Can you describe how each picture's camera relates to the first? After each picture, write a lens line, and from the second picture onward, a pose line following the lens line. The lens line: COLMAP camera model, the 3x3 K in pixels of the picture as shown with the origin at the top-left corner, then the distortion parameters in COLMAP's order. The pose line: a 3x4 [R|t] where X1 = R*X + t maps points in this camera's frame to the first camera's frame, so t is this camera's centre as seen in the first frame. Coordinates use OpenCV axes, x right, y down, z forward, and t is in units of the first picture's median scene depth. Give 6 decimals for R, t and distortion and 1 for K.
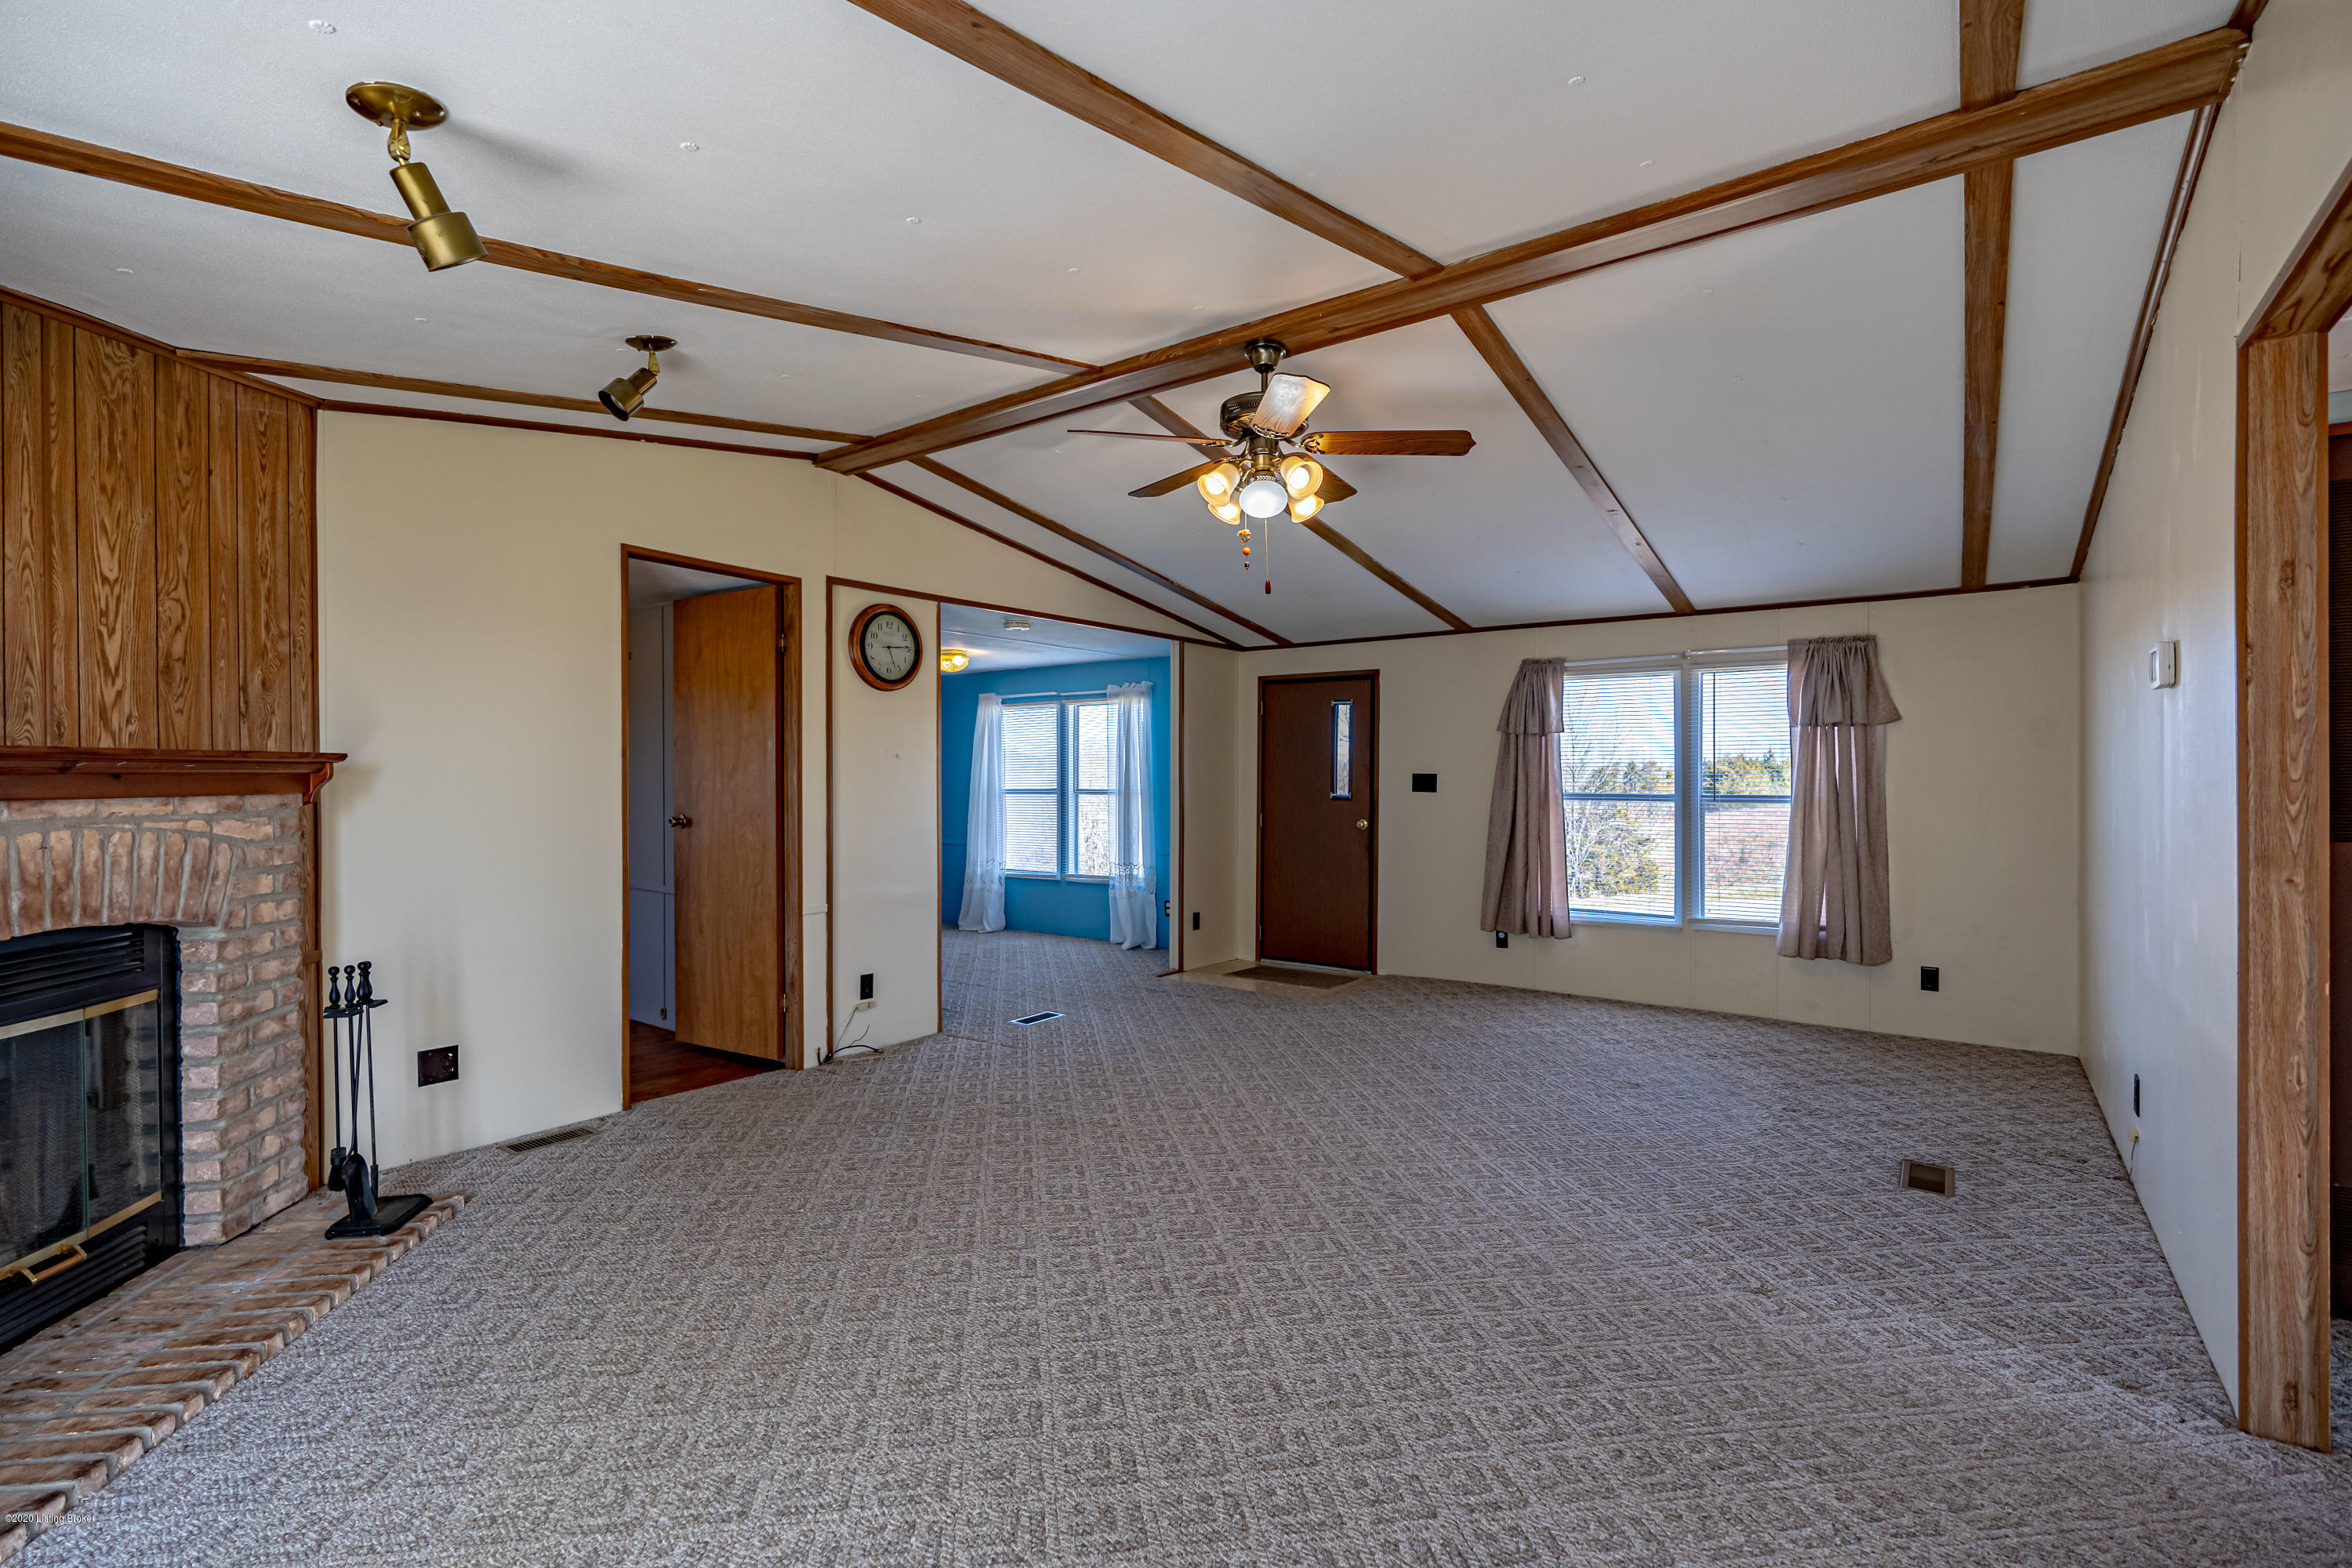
lens RADIAL K [[1093.3, 0, 1176.0], [0, 1093.3, 784.0], [0, 0, 1]] dist [-0.000715, -0.000060]
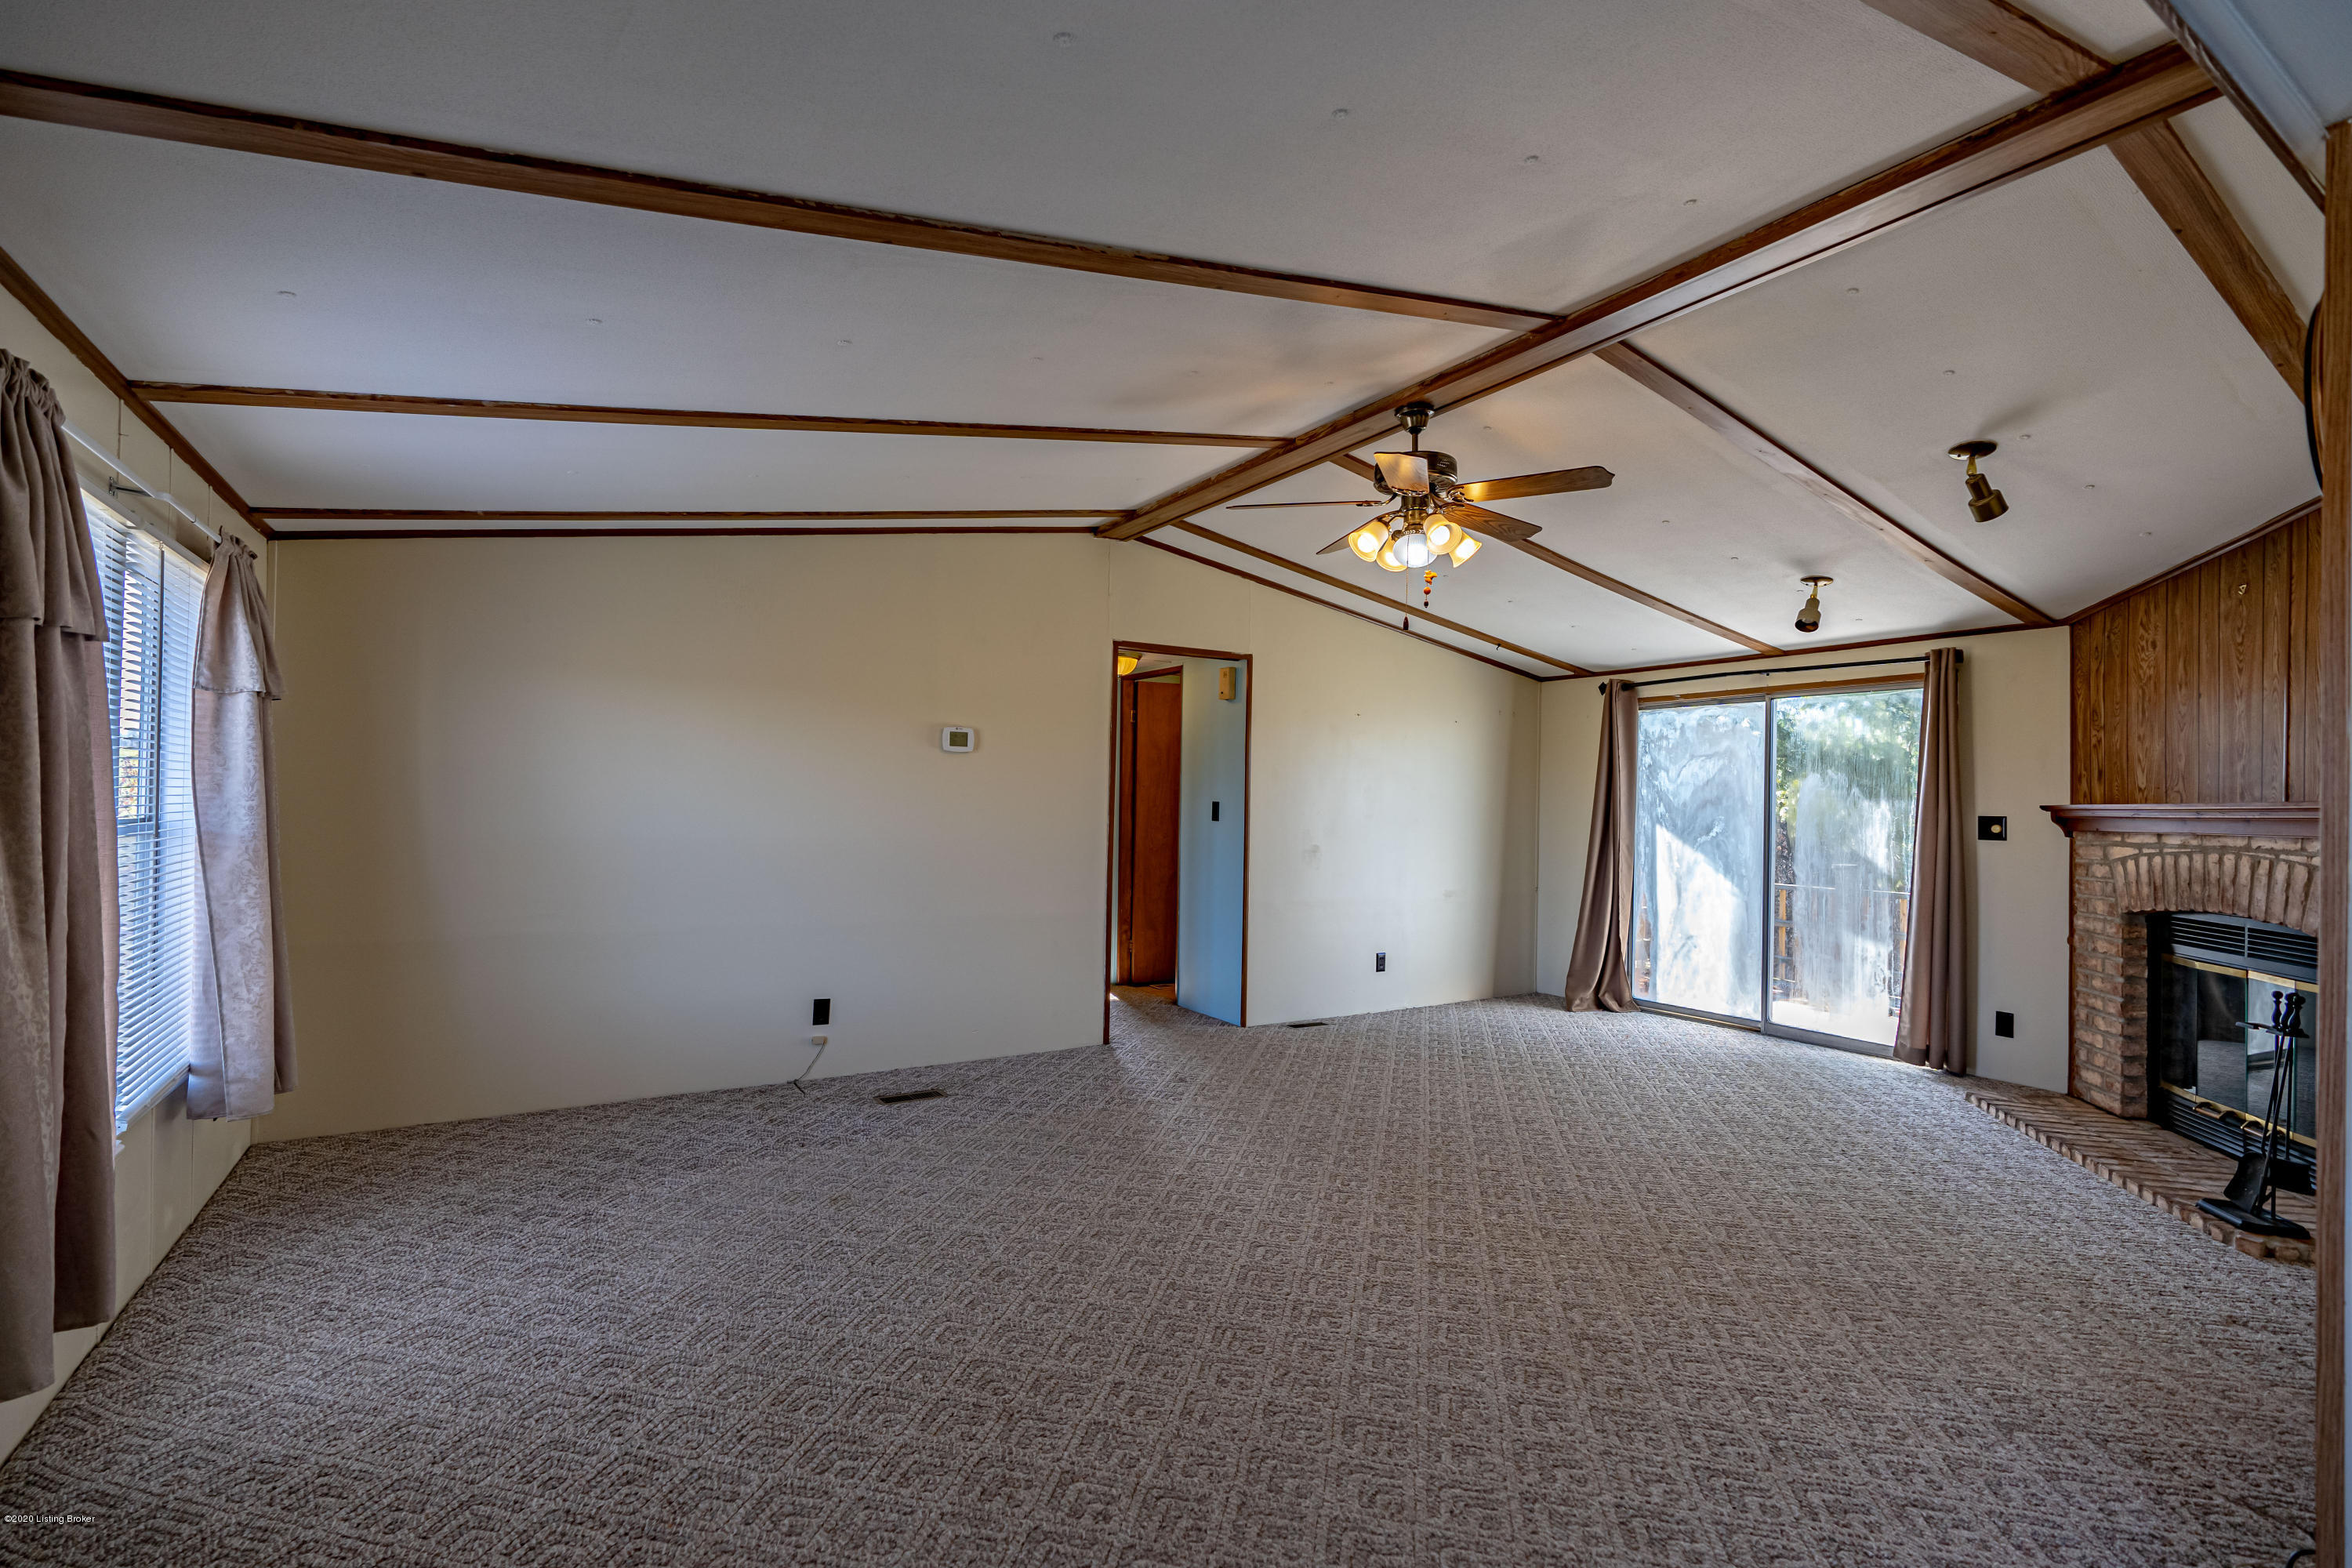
lens RADIAL K [[1093.3, 0, 1176.0], [0, 1093.3, 784.0], [0, 0, 1]] dist [-0.000715, -0.000060]
pose [[-0.930676, -0.012059, 0.365647, -0.102886], [-0.016560, 0.999821, -0.009177, -0.016204], [-0.365471, -0.014596, -0.930708, 2.207348]]
